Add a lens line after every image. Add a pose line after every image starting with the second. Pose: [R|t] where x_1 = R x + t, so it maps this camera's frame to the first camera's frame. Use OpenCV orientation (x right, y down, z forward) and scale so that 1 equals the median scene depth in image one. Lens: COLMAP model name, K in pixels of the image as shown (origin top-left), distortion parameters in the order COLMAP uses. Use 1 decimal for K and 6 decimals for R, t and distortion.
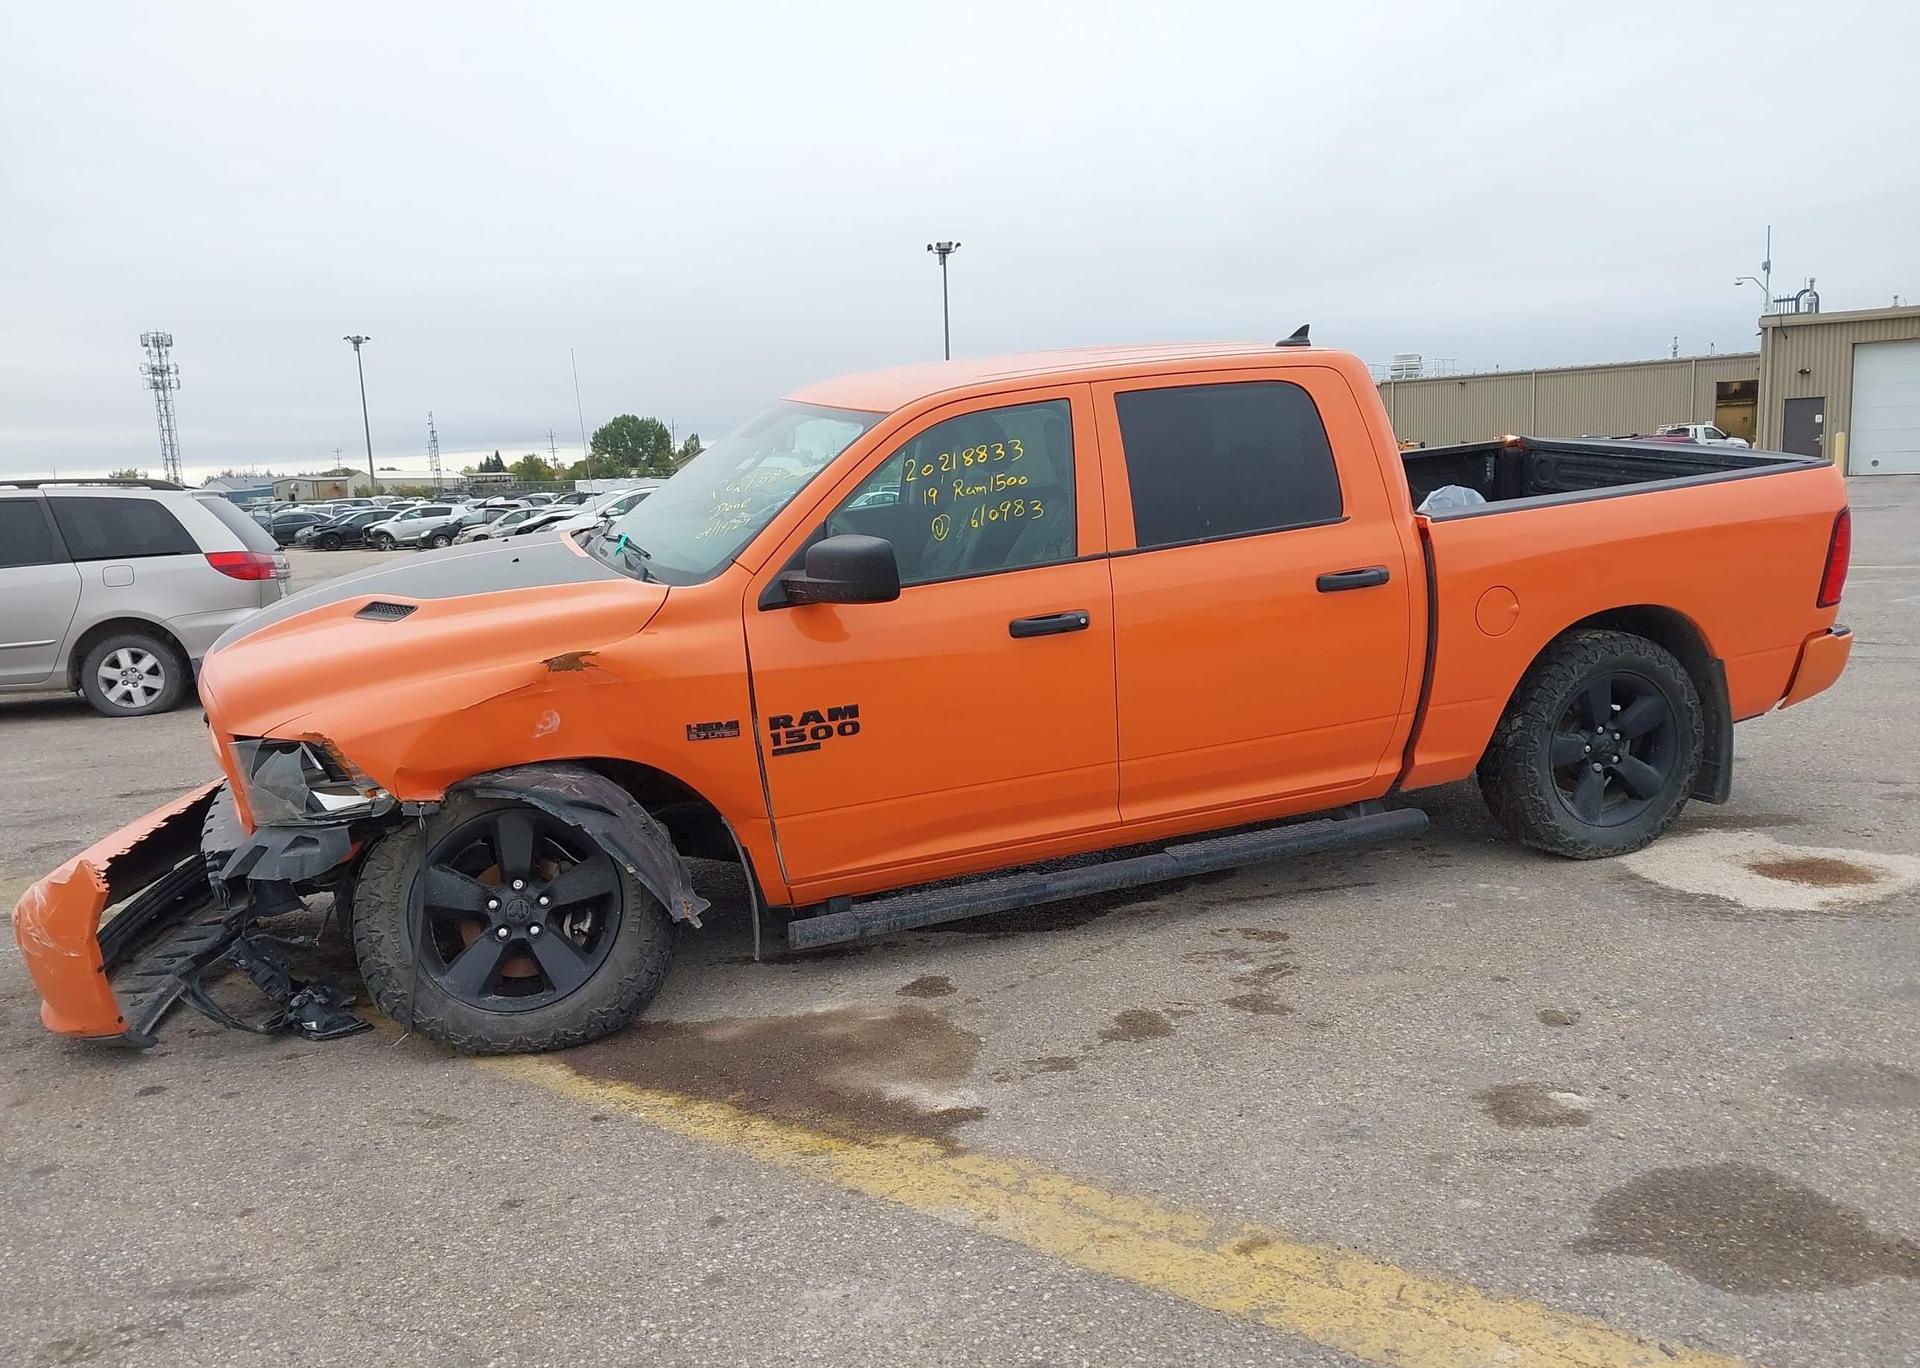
lens RADIAL K [[1517.3, 0, 948.2], [0, 1517.3, 701.1], [0, 0, 1]] dist [0.060799, -0.093541]
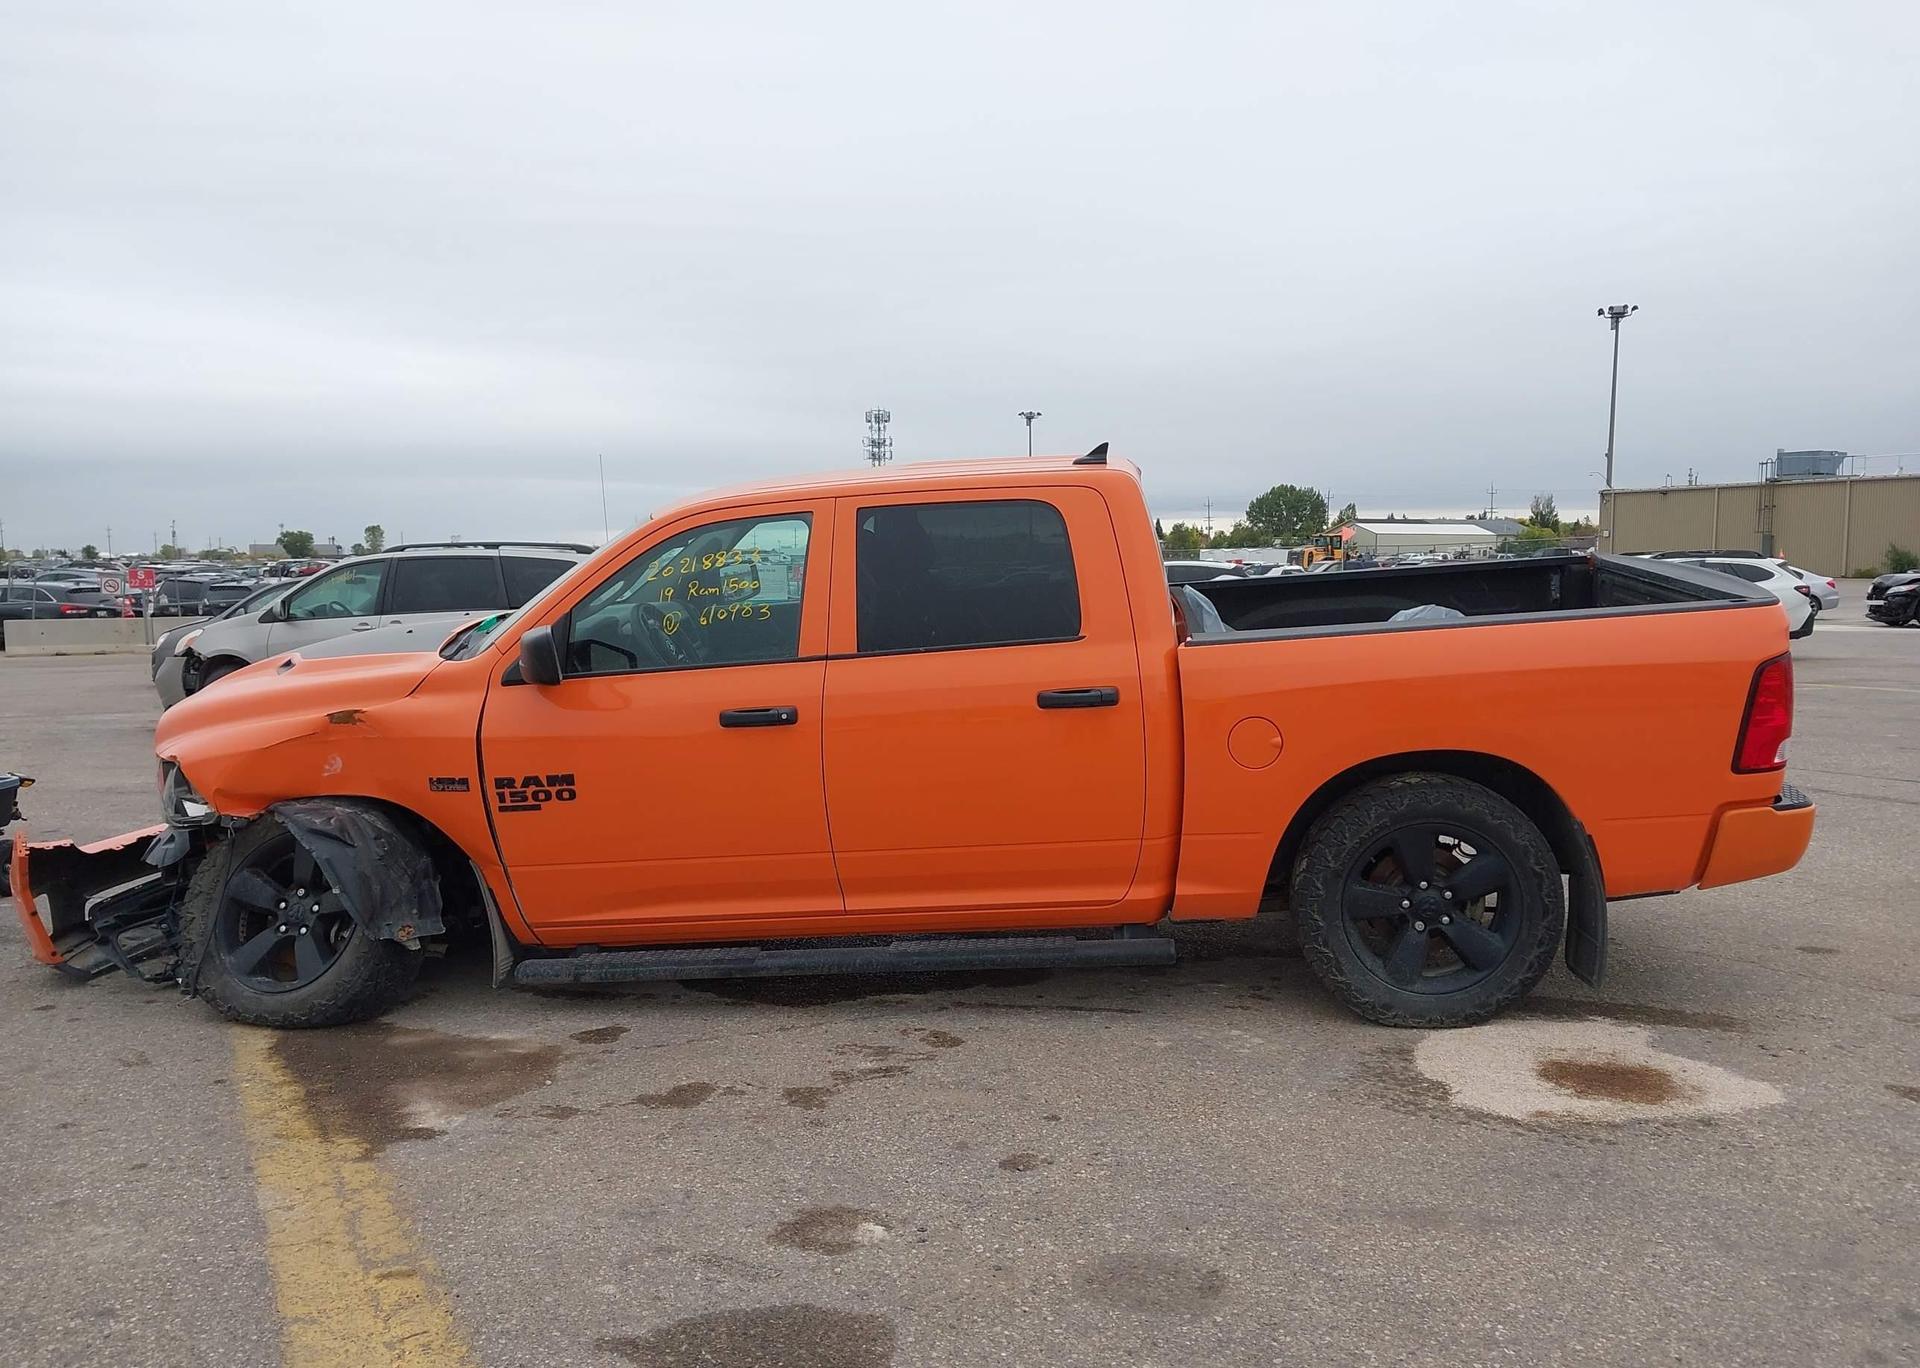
lens RADIAL K [[1517.3, 0, 937.2], [0, 1517.3, 681.3], [0, 0, 1]] dist [0.060799, -0.093541]
pose [[0.905486, 0.069454, -0.418654, 0.664306], [-0.093008, 0.995011, -0.036092, -0.051439], [0.414059, 0.071619, 0.907428, 0.069630]]
